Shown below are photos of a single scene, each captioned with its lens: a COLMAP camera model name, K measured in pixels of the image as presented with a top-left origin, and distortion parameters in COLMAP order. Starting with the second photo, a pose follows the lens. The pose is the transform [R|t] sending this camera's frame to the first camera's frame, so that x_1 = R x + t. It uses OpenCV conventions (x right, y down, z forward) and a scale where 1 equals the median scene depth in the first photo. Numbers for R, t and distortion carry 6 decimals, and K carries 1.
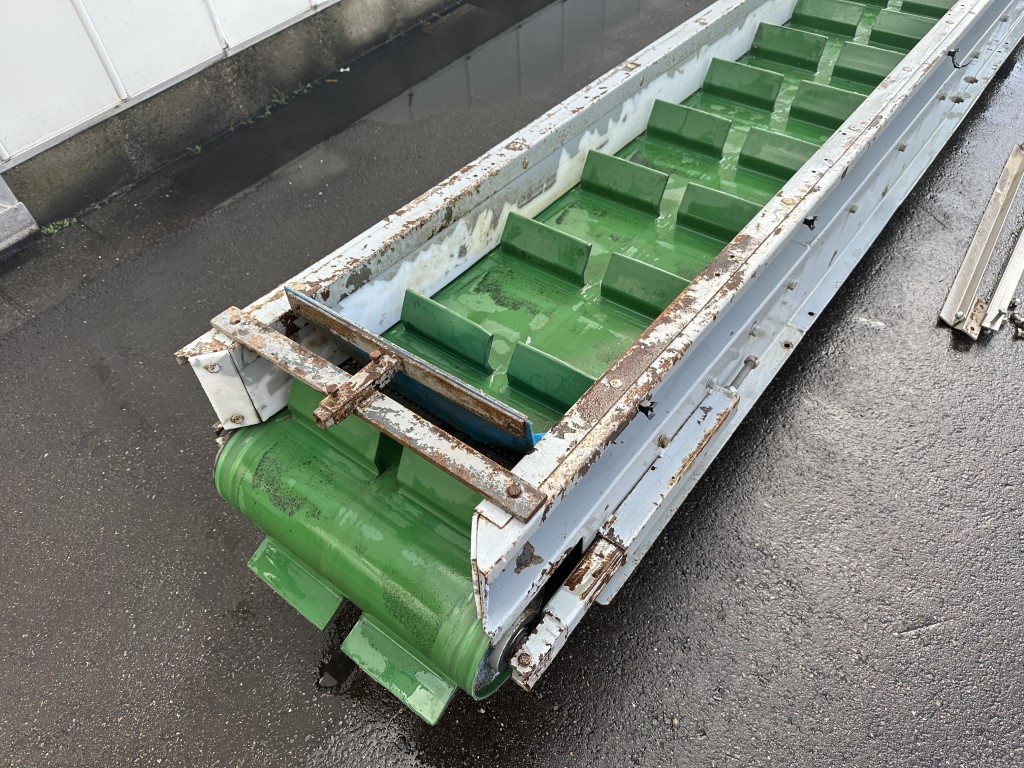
lens RADIAL K [[698.5, 0, 506.6], [0, 698.5, 403.9], [0, 0, 1]] dist [0.048100, -0.083207]
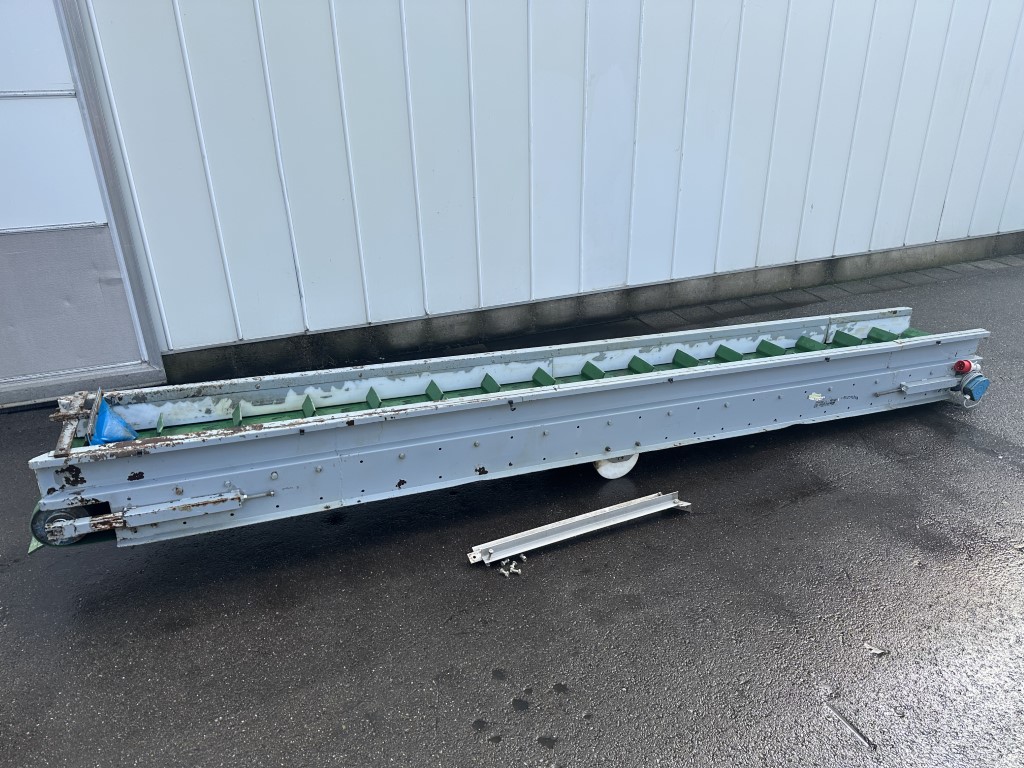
lens RADIAL K [[698.5, 0, 506.6], [0, 698.5, 403.9], [0, 0, 1]] dist [0.048100, -0.083207]
pose [[0.860815, 0.239207, -0.449197, 0.958928], [-0.407075, 0.853367, -0.325660, 0.054845], [0.305430, 0.463190, 0.831966, -0.310031]]
